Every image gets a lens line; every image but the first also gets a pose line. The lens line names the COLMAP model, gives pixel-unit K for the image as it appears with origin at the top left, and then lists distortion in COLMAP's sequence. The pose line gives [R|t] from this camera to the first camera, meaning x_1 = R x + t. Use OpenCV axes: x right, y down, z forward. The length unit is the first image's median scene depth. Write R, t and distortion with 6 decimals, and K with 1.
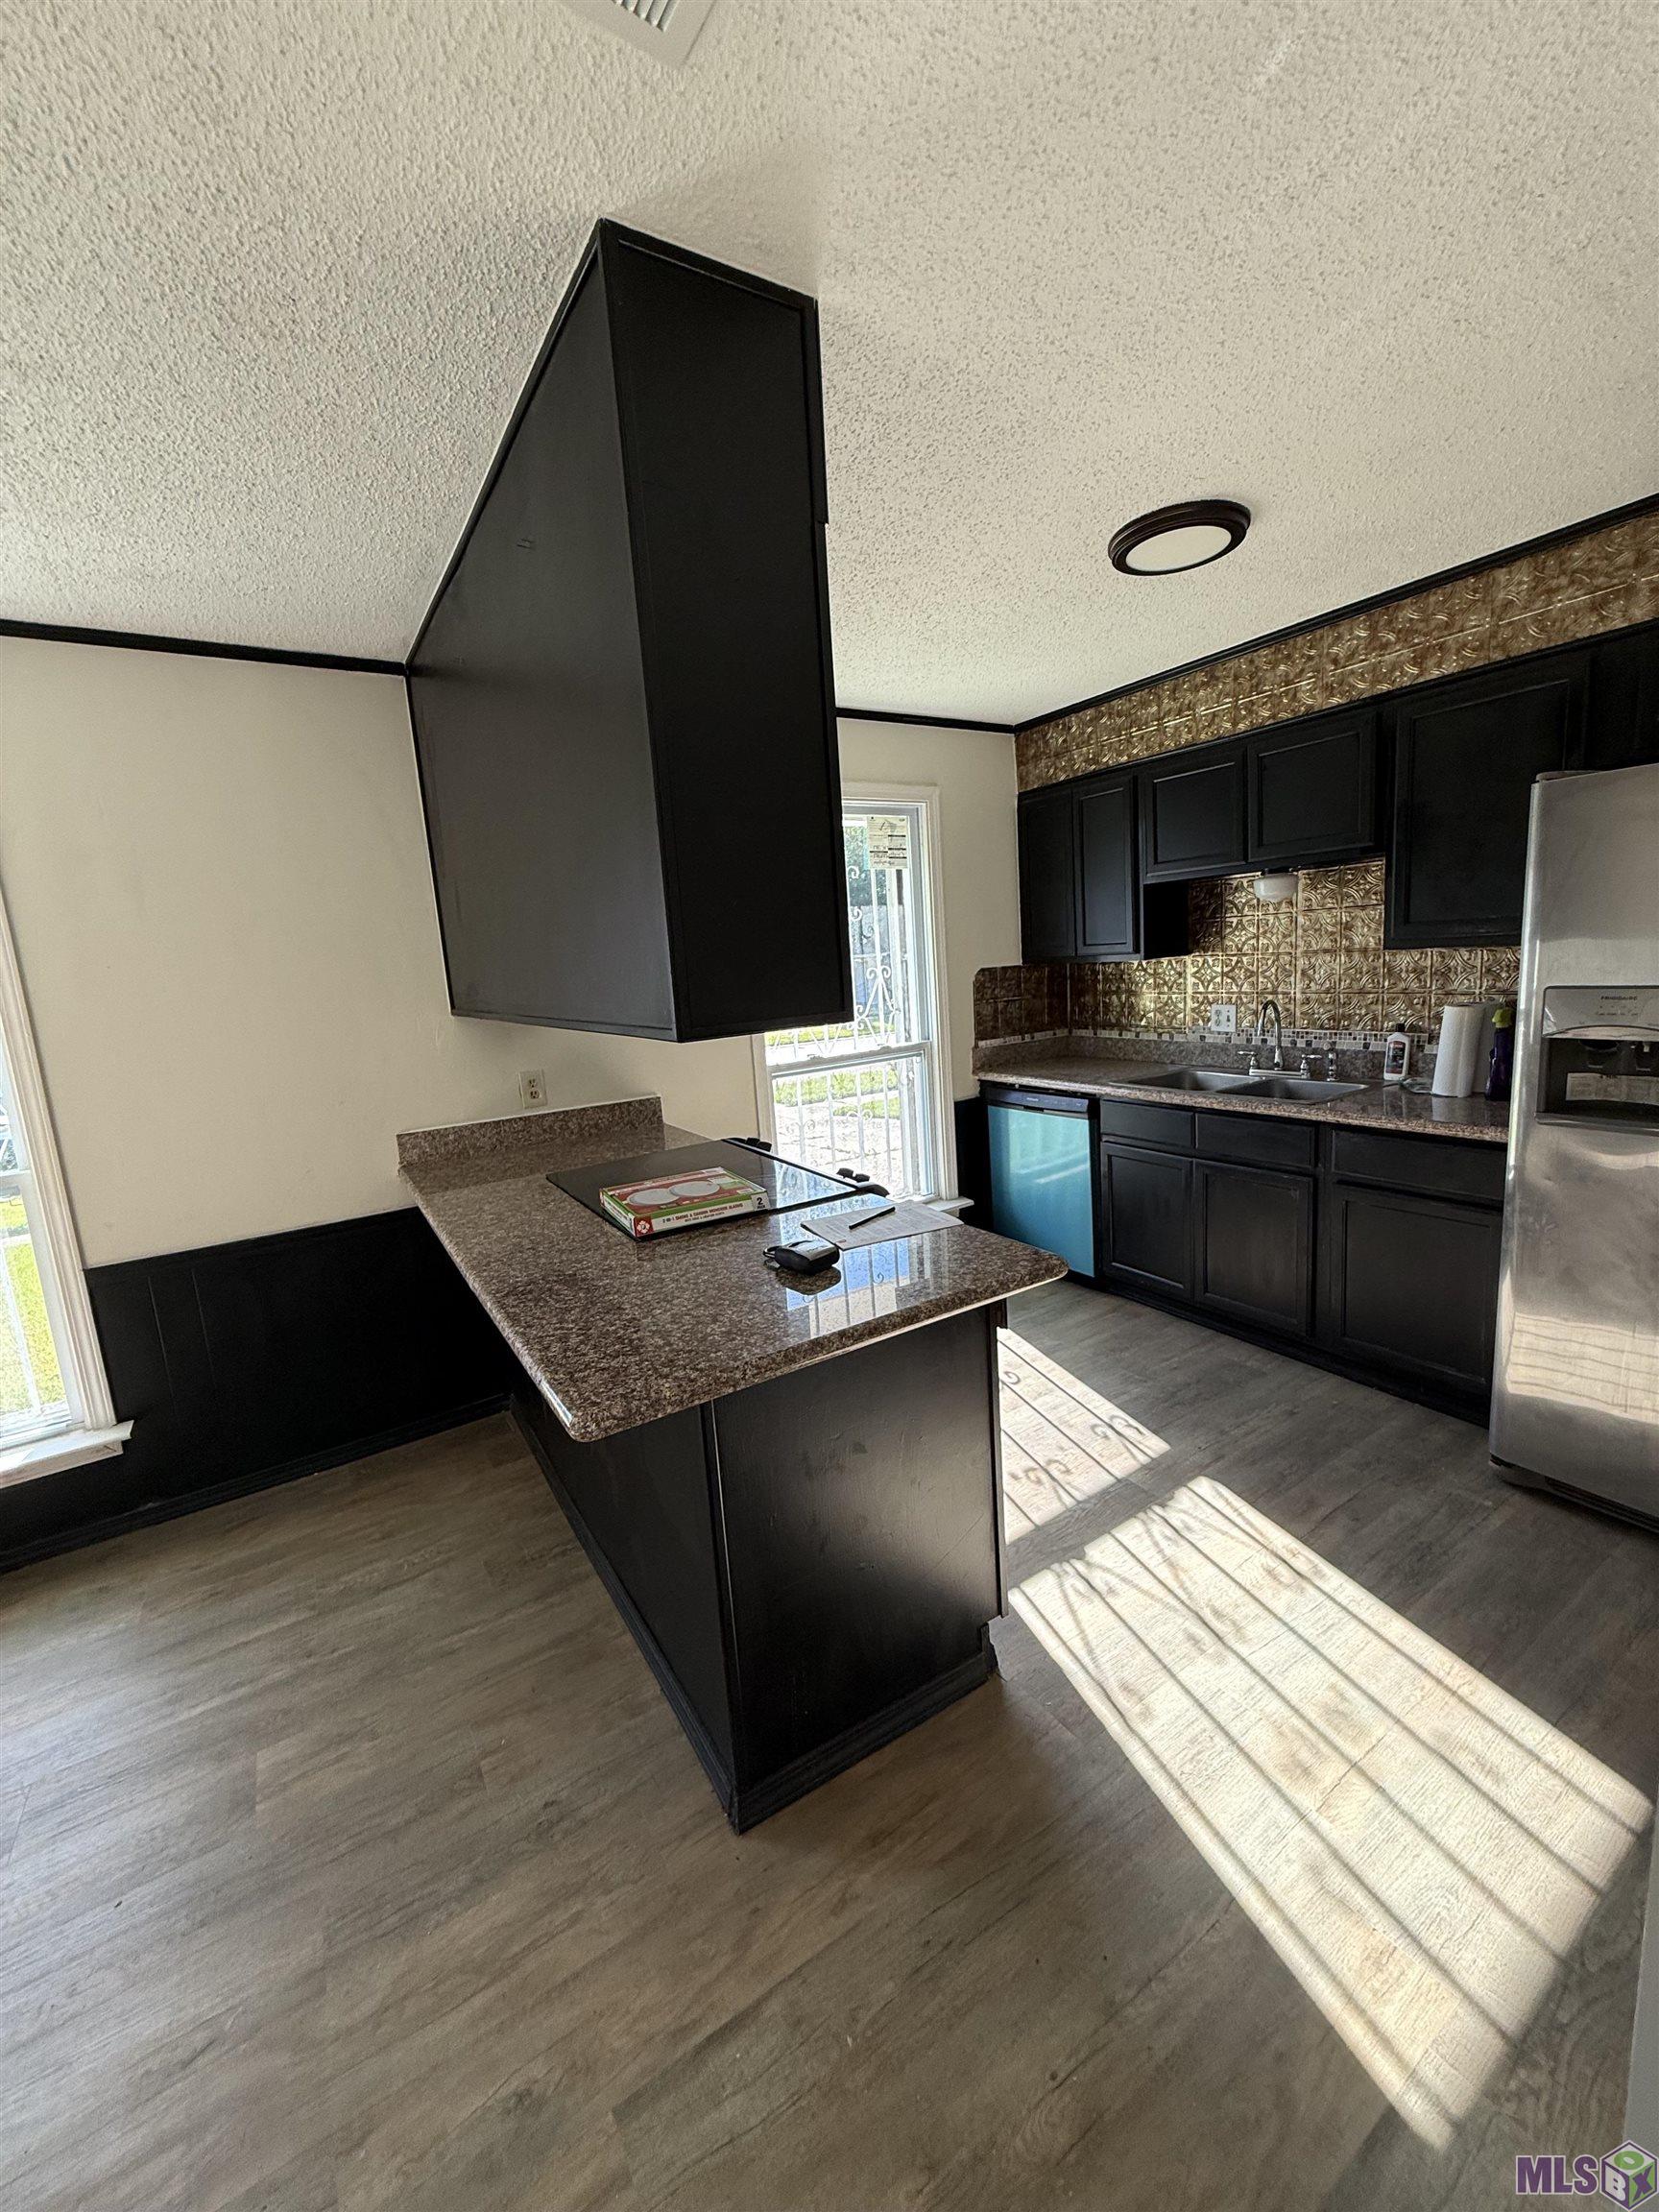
lens RADIAL K [[875.5, 0, 829.7], [0, 875.5, 1090.3], [0, 0, 1]] dist [-0.004240, -0.000321]
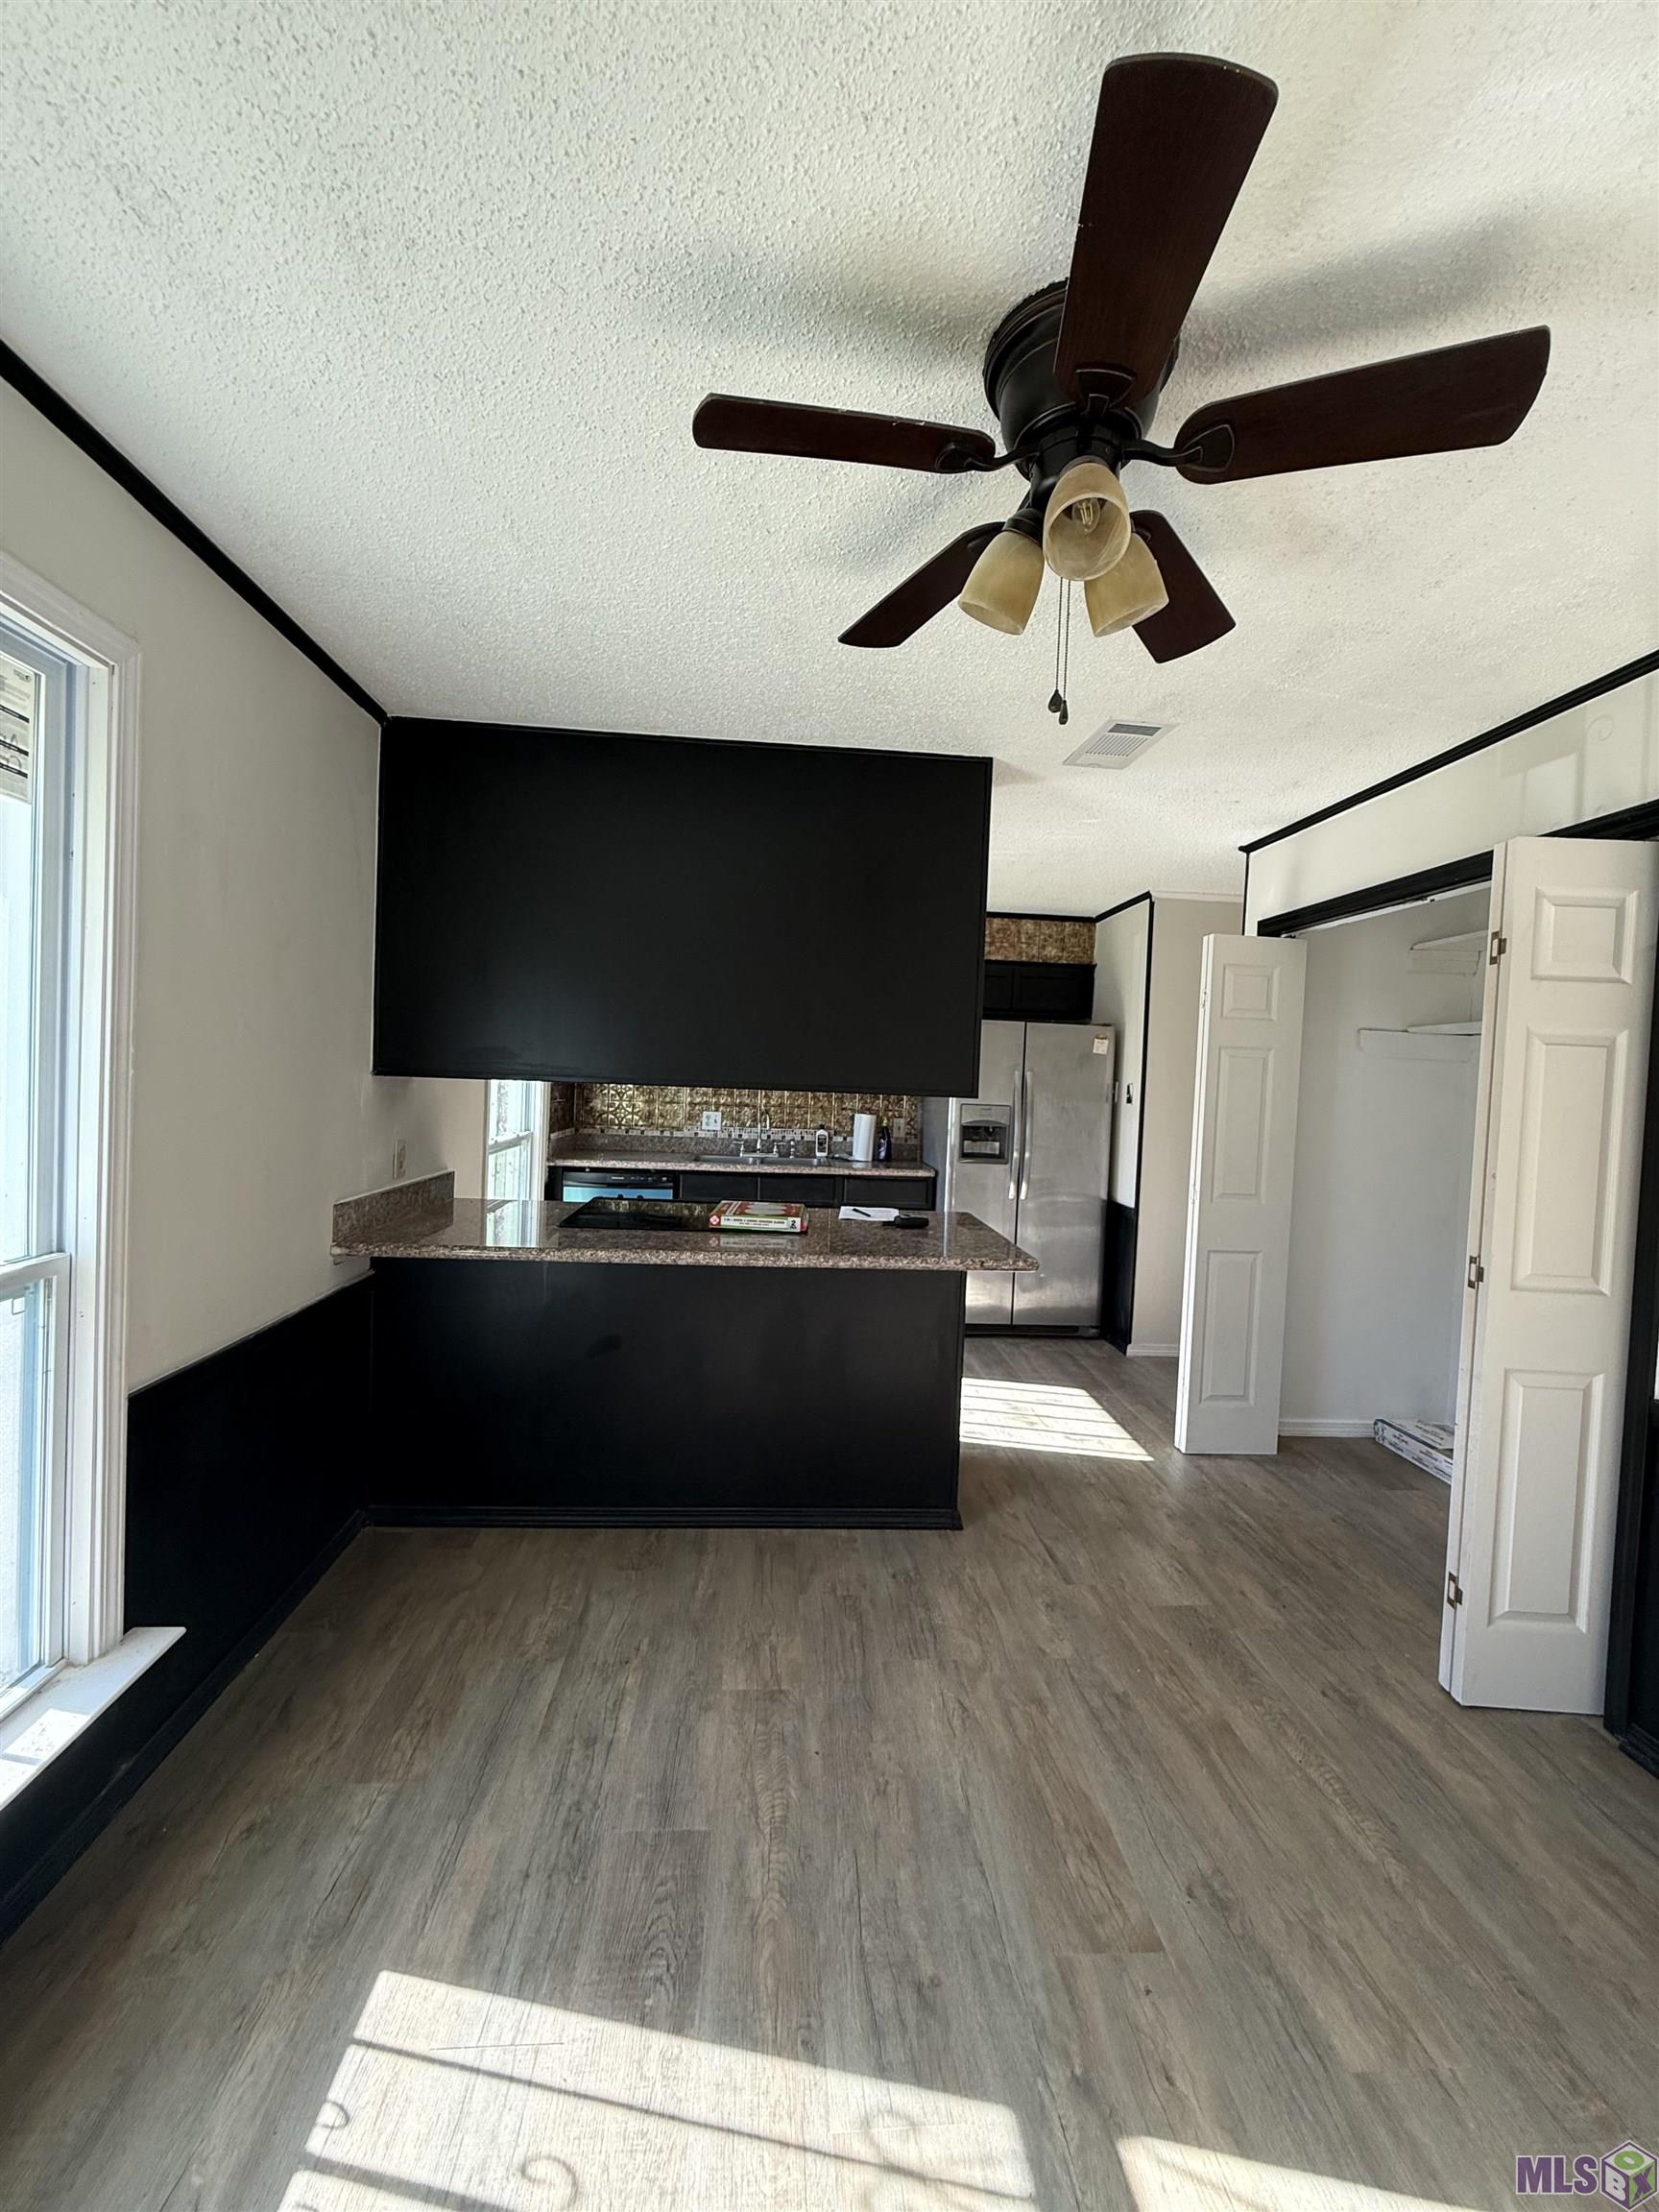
lens RADIAL K [[875.5, 0, 833.1], [0, 875.5, 1071.8], [0, 0, 1]] dist [-0.004240, -0.000321]
pose [[0.474819, 0.090883, 0.875378, -1.784118], [0.061980, 0.988731, -0.136271, 0.121061], [-0.877898, 0.118960, 0.463835, 0.245939]]
